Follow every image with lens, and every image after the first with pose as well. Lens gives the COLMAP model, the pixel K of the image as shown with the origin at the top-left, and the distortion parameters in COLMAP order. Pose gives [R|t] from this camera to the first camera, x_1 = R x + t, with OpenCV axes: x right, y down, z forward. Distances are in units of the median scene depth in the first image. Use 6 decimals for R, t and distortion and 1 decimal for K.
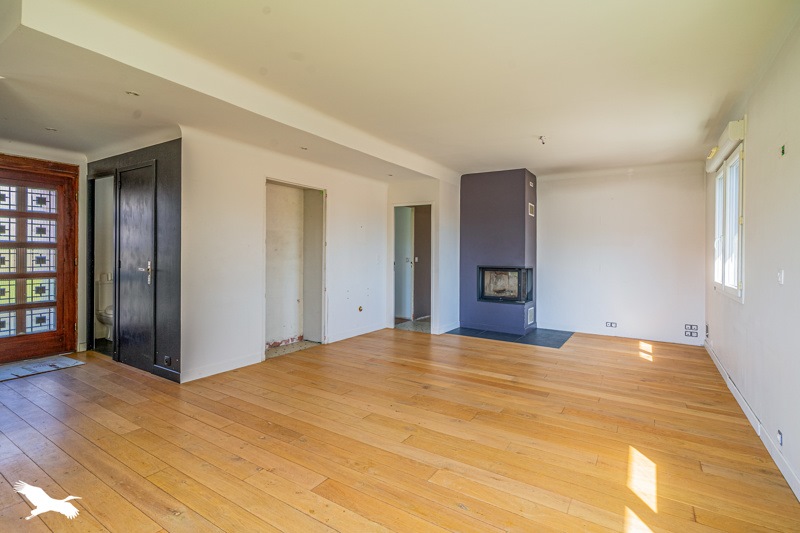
lens RADIAL K [[388.3, 0, 400.0], [0, 388.3, 266.5], [0, 0, 1]] dist [-0.001237, 0.000217]
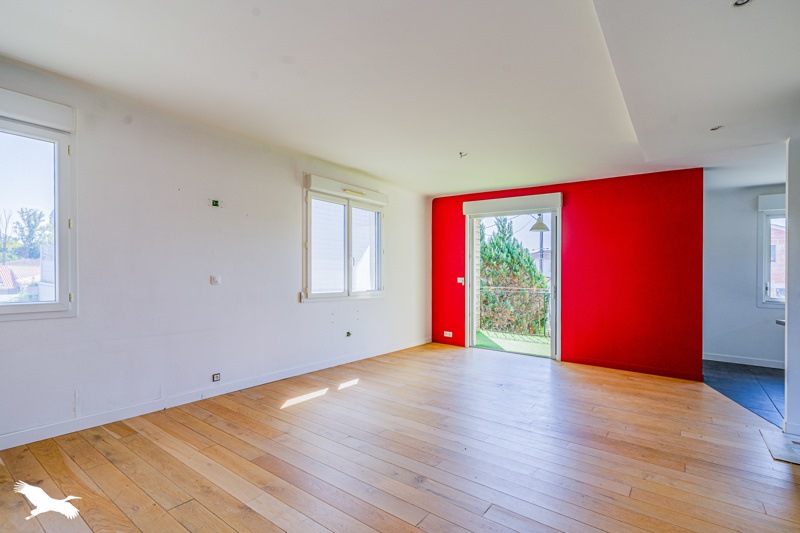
lens RADIAL K [[380.7, 0, 400.0], [0, 380.7, 266.5], [0, 0, 1]] dist [0.000171, -0.000141]
pose [[-0.997342, -0.032857, 0.065032, 0.079887], [-0.031648, 0.999308, 0.019524, -0.061176], [-0.065629, 0.017414, -0.997692, 1.814601]]
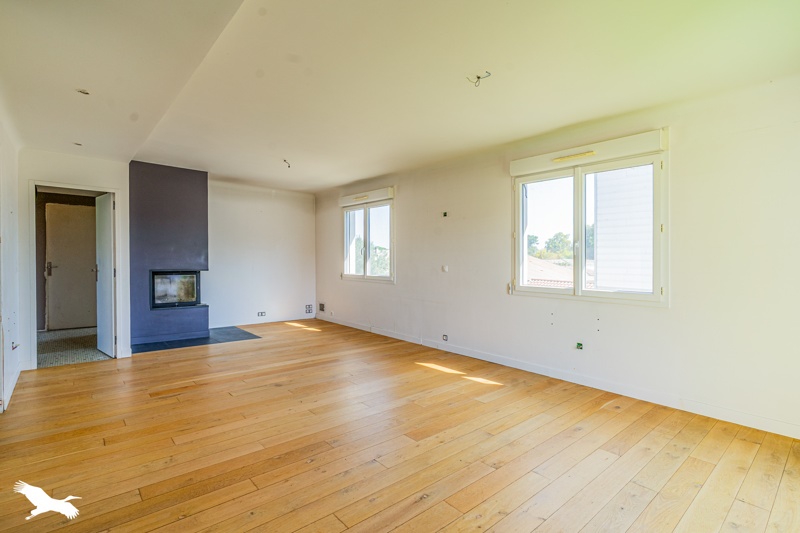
lens RADIAL K [[388.3, 0, 400.0], [0, 388.3, 266.5], [0, 0, 1]] dist [-0.001237, 0.000217]
pose [[0.283839, -0.027889, 0.958466, -0.936383], [0.024472, 0.999462, 0.021834, -0.029682], [-0.958560, 0.017258, 0.284368, 0.419696]]
